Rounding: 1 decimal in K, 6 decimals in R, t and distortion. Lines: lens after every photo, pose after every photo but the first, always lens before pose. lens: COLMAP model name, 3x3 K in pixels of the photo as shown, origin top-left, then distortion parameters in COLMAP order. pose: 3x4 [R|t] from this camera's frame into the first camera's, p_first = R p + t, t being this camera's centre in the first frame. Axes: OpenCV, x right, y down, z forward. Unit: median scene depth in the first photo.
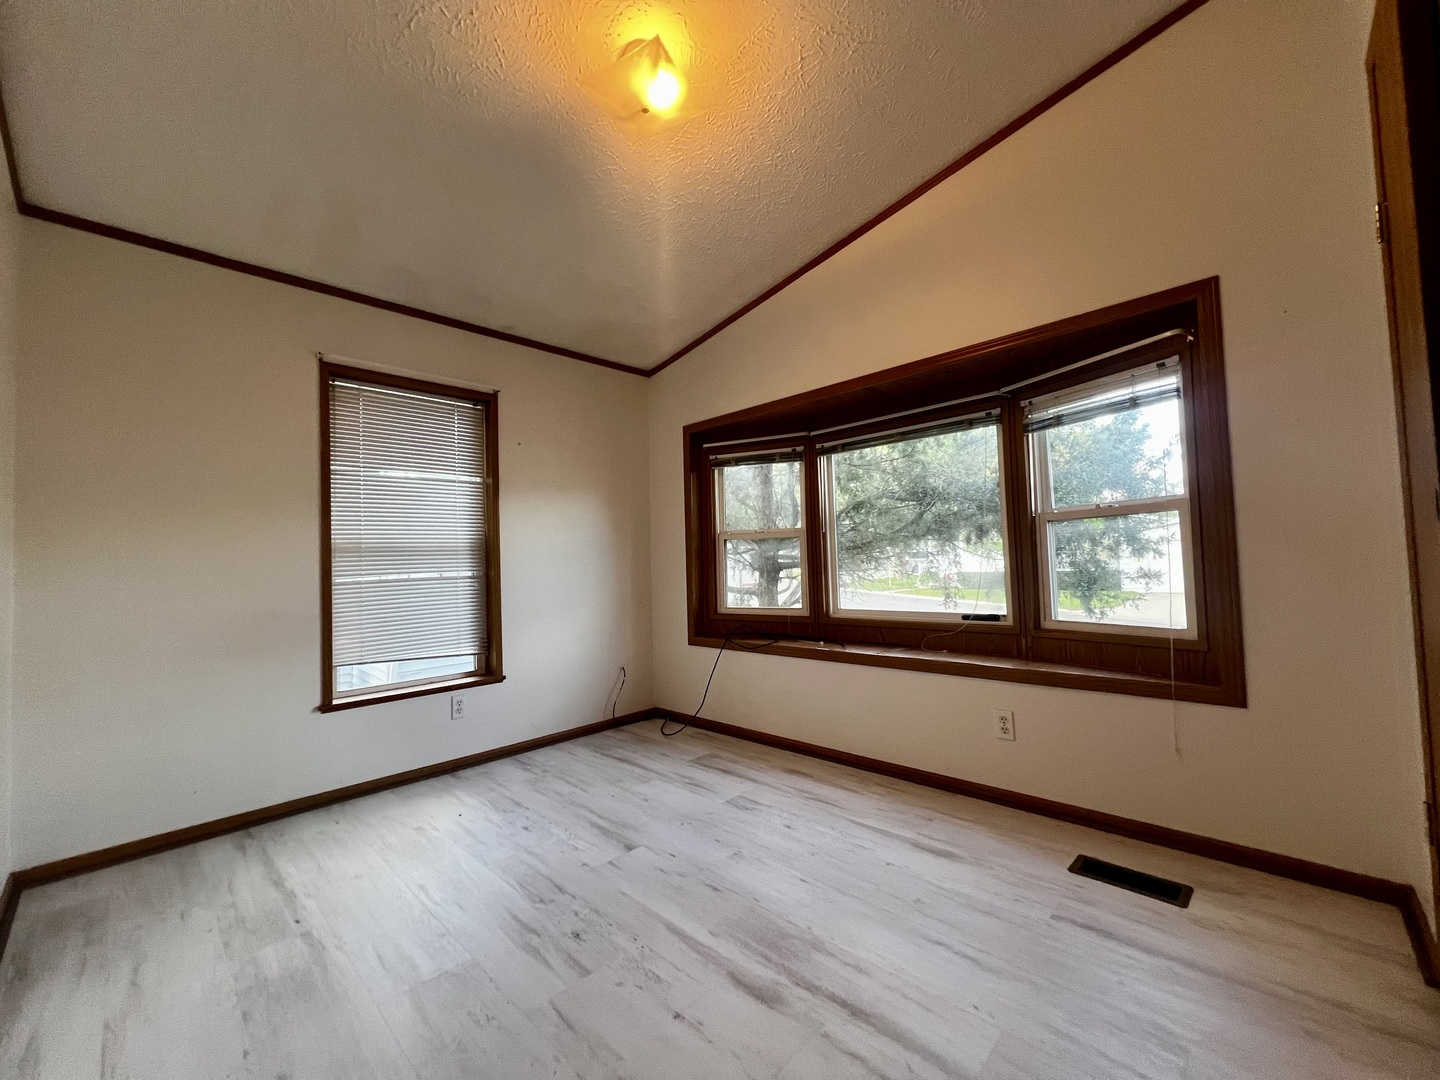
lens RADIAL K [[587.0, 0, 718.4], [0, 587.0, 538.9], [0, 0, 1]] dist [-0.005790, 0.000895]
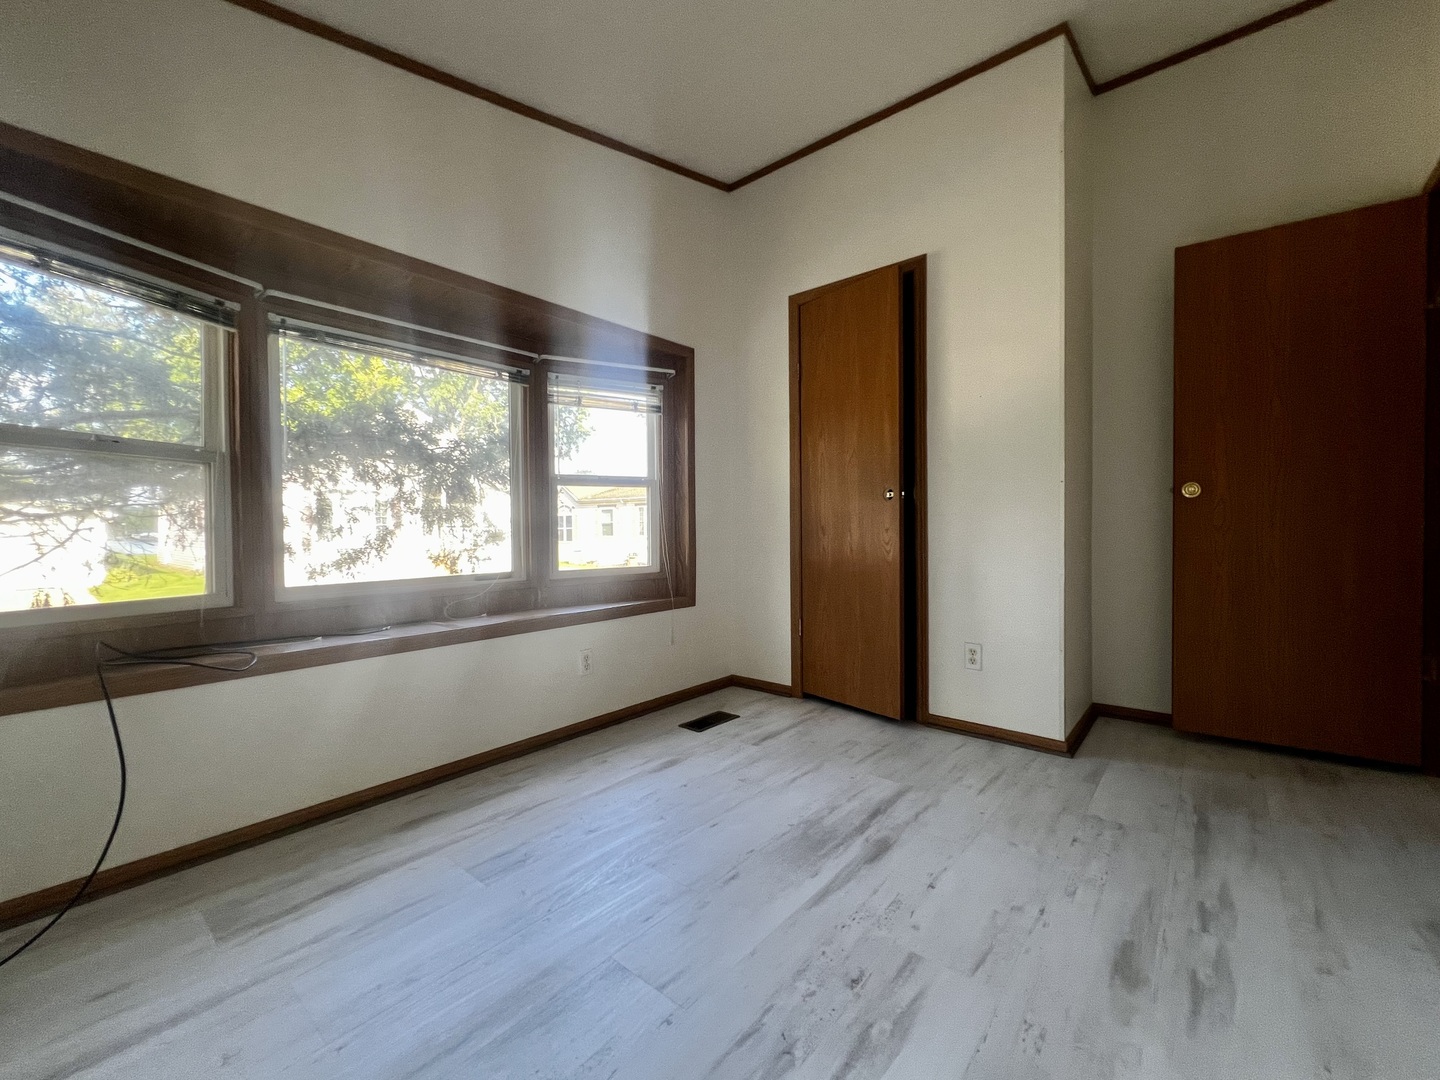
lens RADIAL K [[587.0, 0, 724.6], [0, 587.0, 538.4], [0, 0, 1]] dist [-0.005790, 0.000895]
pose [[-0.079585, 0.017120, 0.996681, -0.778966], [-0.023895, 0.999532, -0.019077, 0.115094], [-0.996542, -0.025334, -0.079139, 0.995388]]
